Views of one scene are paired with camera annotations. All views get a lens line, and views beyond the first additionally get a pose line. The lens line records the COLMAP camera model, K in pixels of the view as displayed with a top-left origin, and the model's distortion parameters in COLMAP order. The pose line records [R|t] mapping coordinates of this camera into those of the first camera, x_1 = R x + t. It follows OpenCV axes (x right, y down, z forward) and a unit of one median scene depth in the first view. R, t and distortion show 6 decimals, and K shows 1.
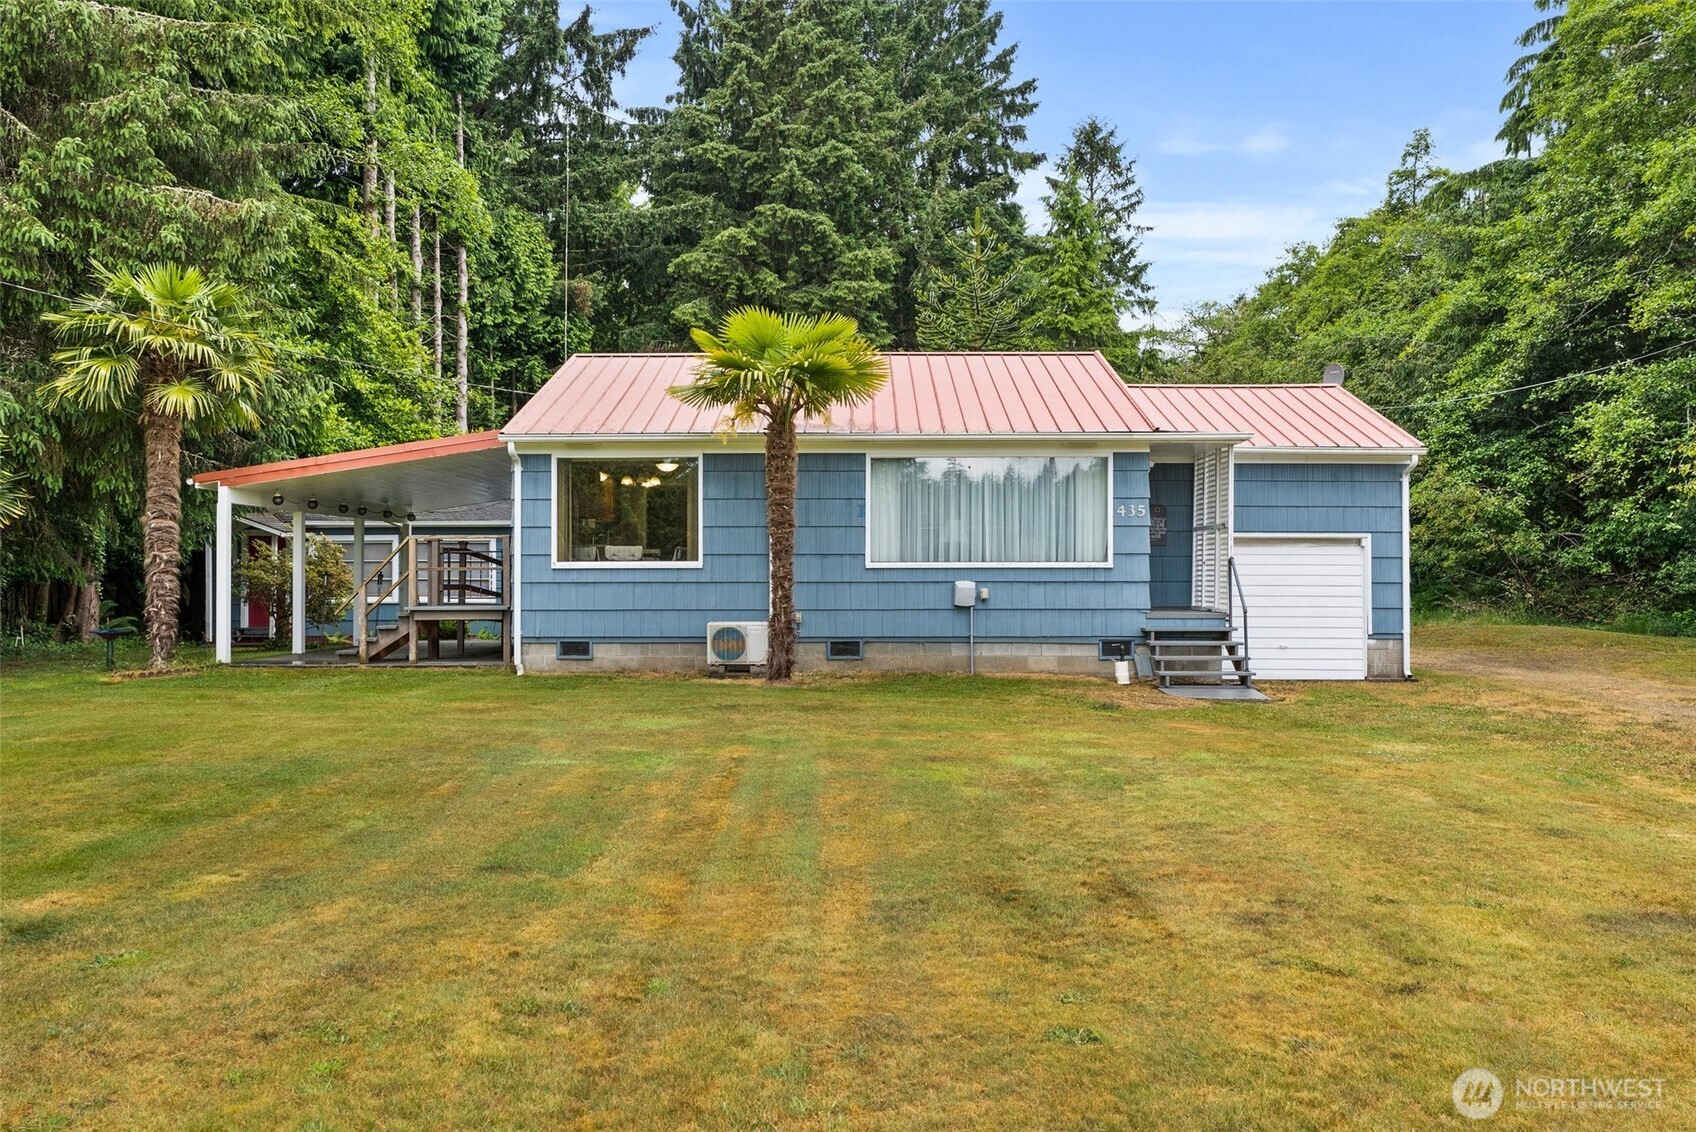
lens RADIAL K [[1302.7, 0, 846.1], [0, 1302.7, 564.7], [0, 0, 1]] dist [-0.008046, 0.001621]
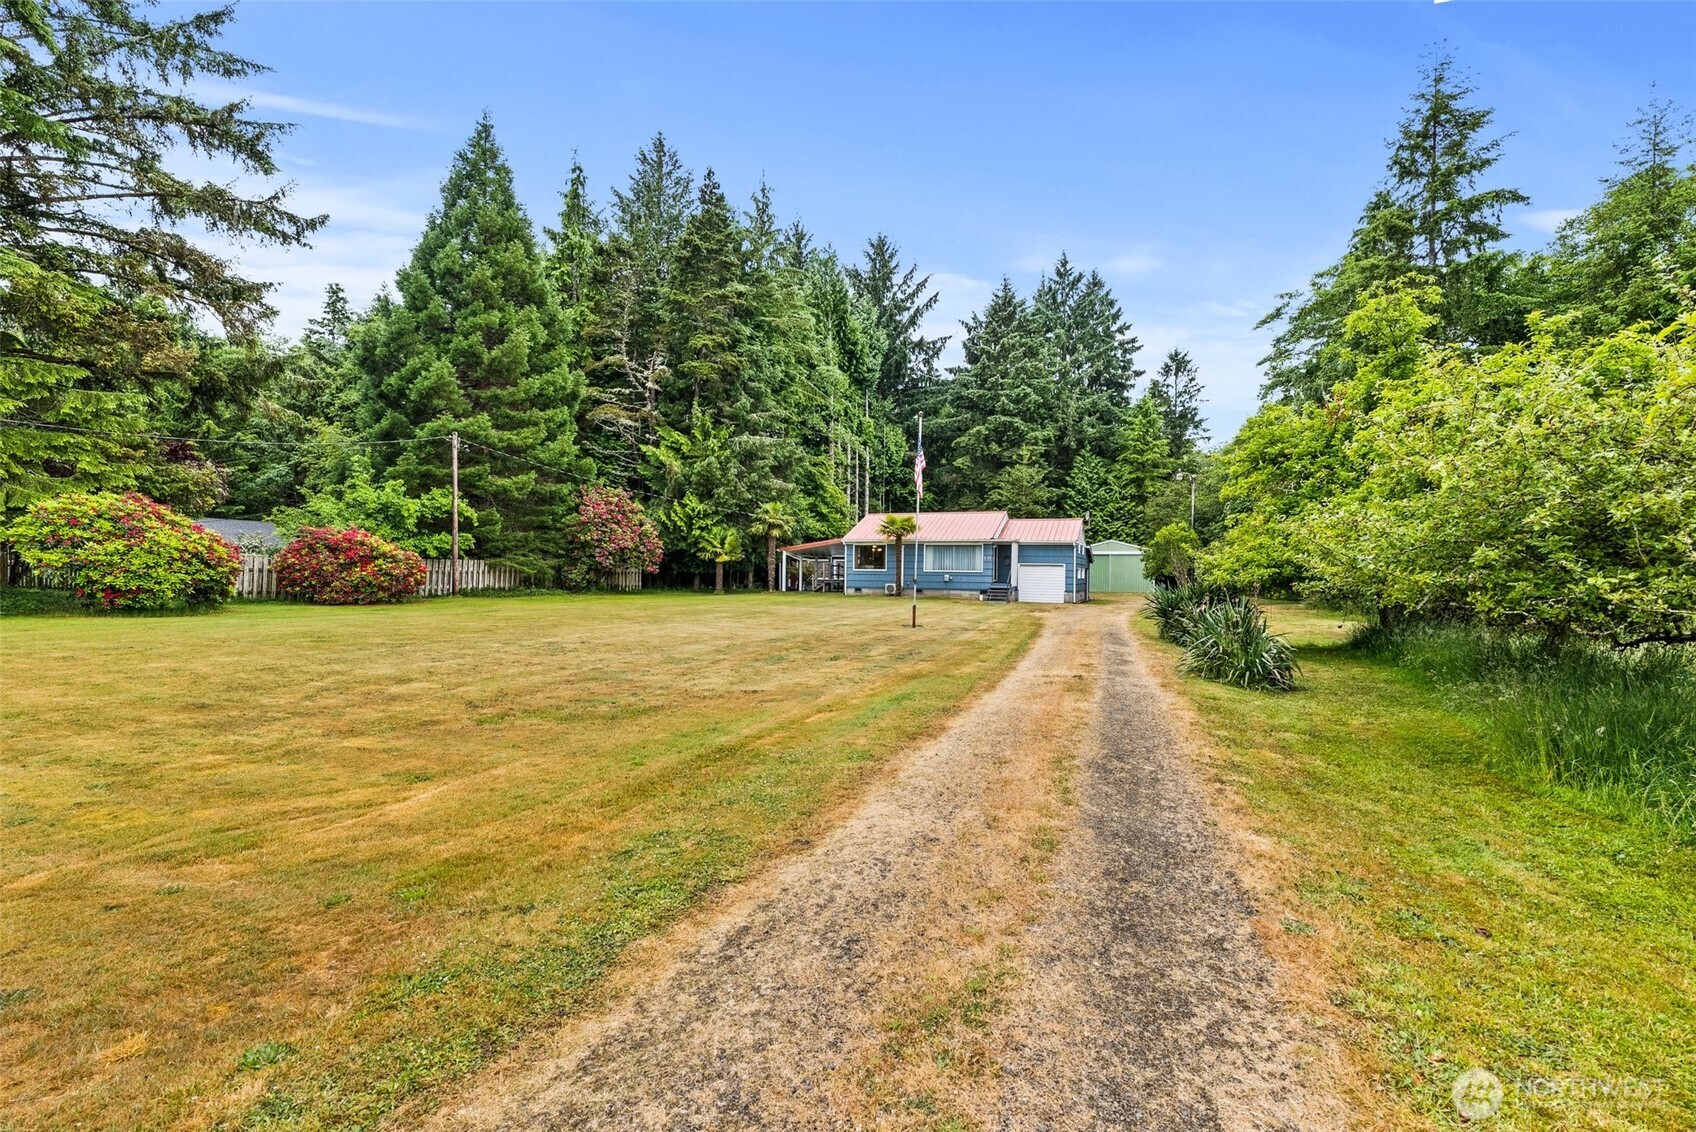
lens RADIAL K [[777.4, 0, 843.3], [0, 777.4, 568.2], [0, 0, 1]] dist [0.001717, 0.000098]
pose [[0.933061, 0.011523, -0.359534, 0.653174], [-0.009981, 0.999931, 0.006144, -0.020549], [0.359580, -0.002144, 0.933112, -1.381194]]
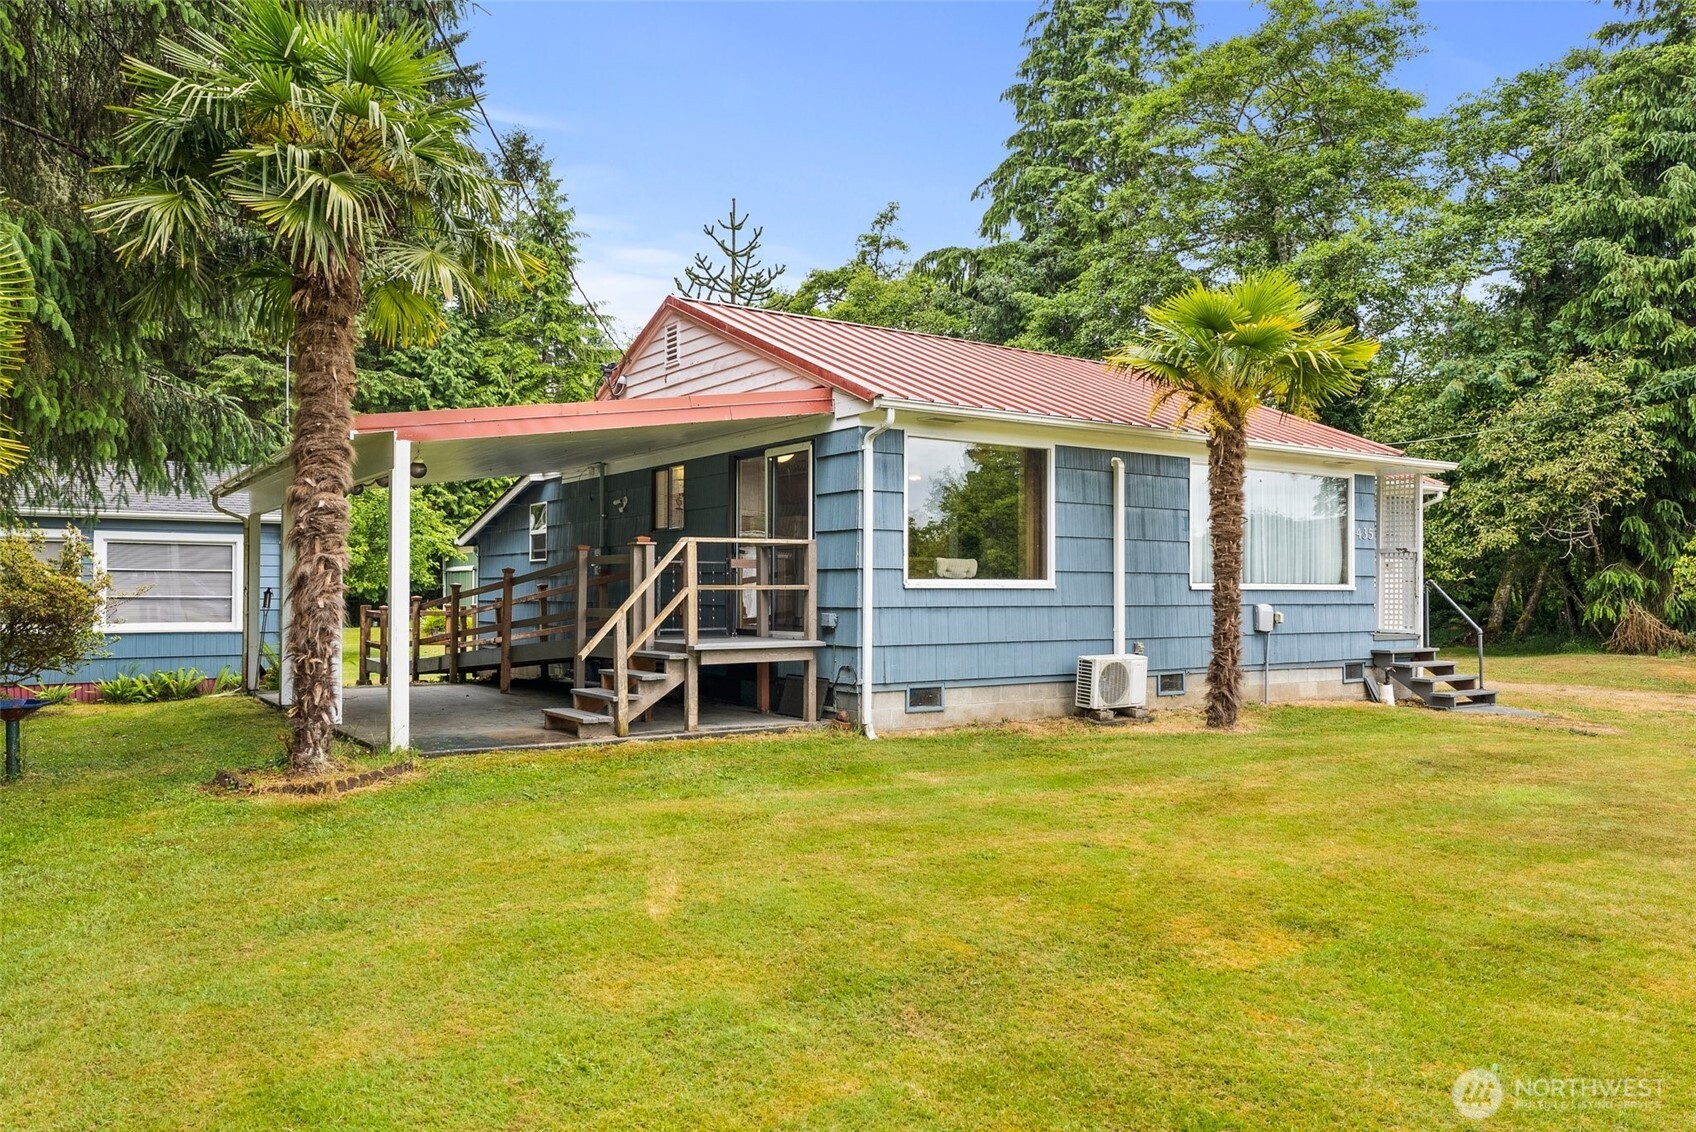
lens RADIAL K [[1231.6, 0, 846.9], [0, 1231.6, 564.6], [0, 0, 1]] dist [0.006740, -0.000026]
pose [[0.808707, 0.015826, 0.587999, -0.642828], [-0.007106, 0.999828, -0.017137, 0.001703], [-0.588169, 0.009680, 0.808680, 0.453922]]
